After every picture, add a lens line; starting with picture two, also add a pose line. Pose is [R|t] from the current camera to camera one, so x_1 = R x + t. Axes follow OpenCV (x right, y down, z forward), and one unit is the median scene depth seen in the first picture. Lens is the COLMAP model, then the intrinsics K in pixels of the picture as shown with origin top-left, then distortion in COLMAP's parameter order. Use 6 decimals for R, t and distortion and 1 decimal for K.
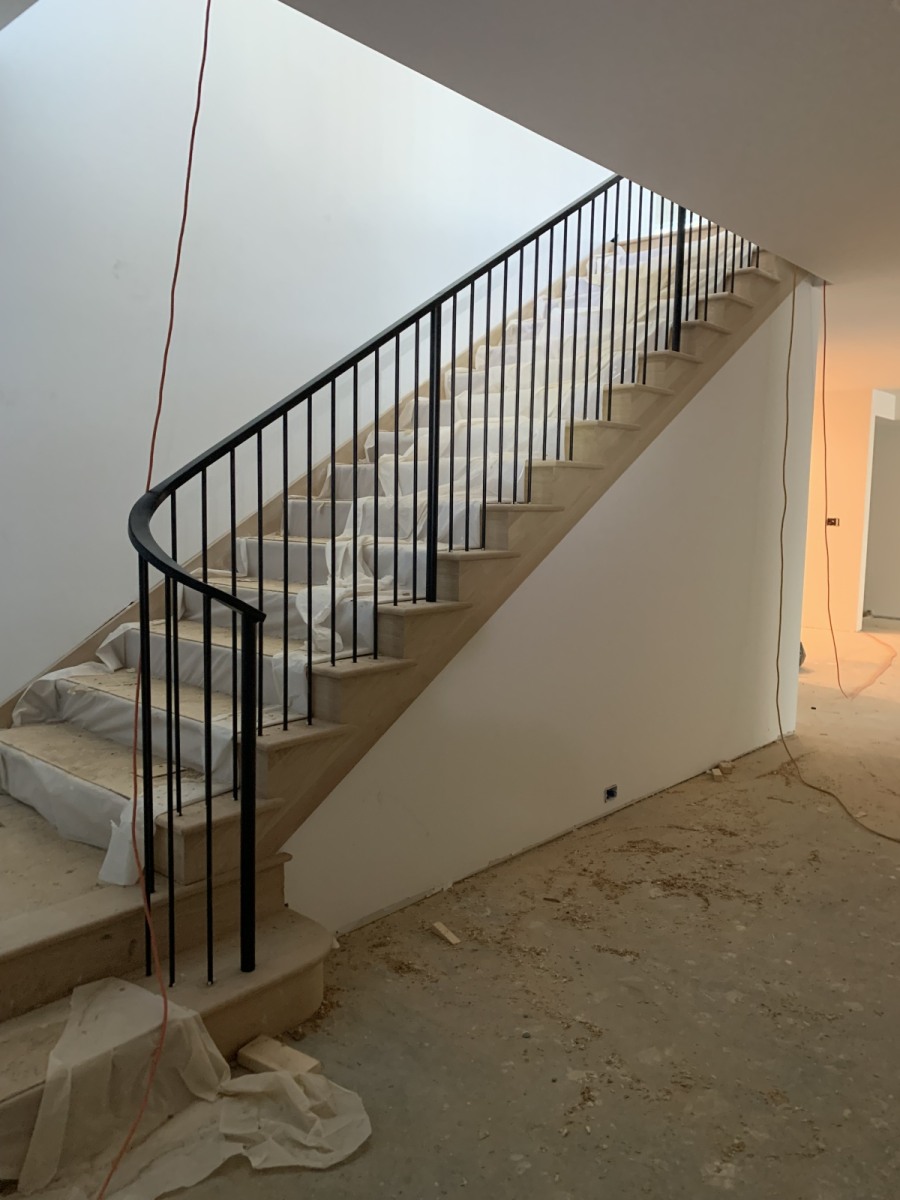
lens RADIAL K [[901.0, 0, 468.1], [0, 901.0, 612.6], [0, 0, 1]] dist [0.045431, -0.002198]
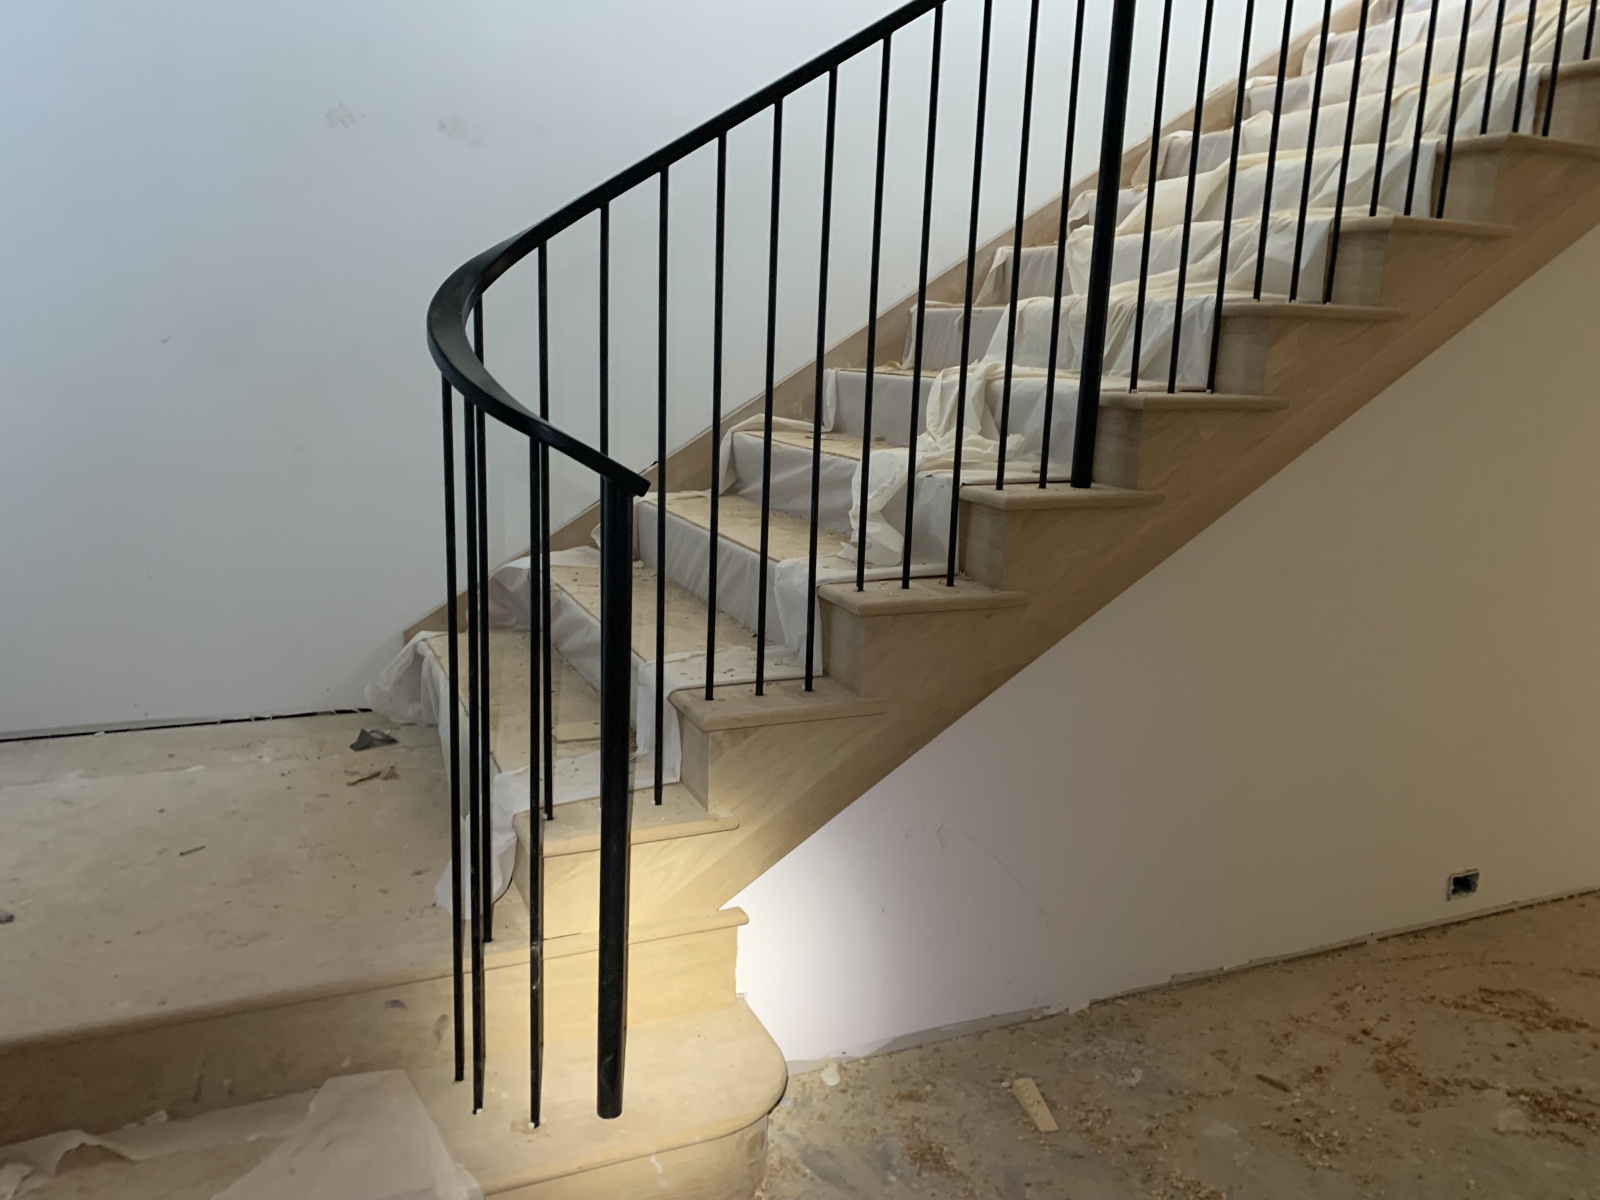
lens RADIAL K [[1216.7, 0, 800.0], [0, 1216.7, 600.0], [0, 0, 1]] dist [0.018206, -0.009114]
pose [[0.909964, 0.103074, -0.401673, 0.096307], [-0.071431, 0.993099, 0.093018, -0.001098], [0.408489, -0.055951, 0.911047, 0.265403]]
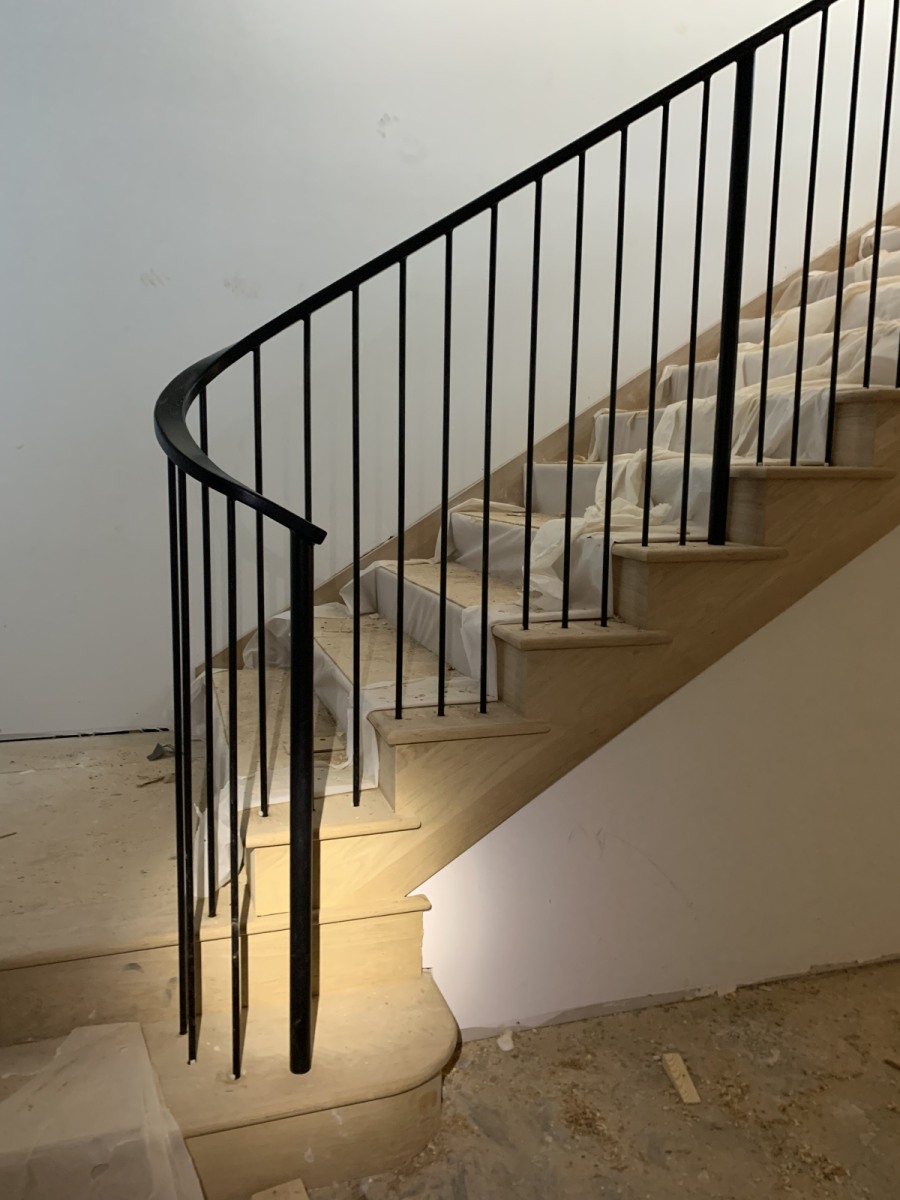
lens RADIAL K [[912.6, 0, 450.0], [0, 912.6, 600.0], [0, 0, 1]] dist [0.018206, -0.009114]
pose [[0.861350, 0.074886, -0.502463, 0.115065], [-0.065169, 0.997192, 0.036903, 0.013582], [0.503815, 0.000959, 0.863811, 0.335345]]
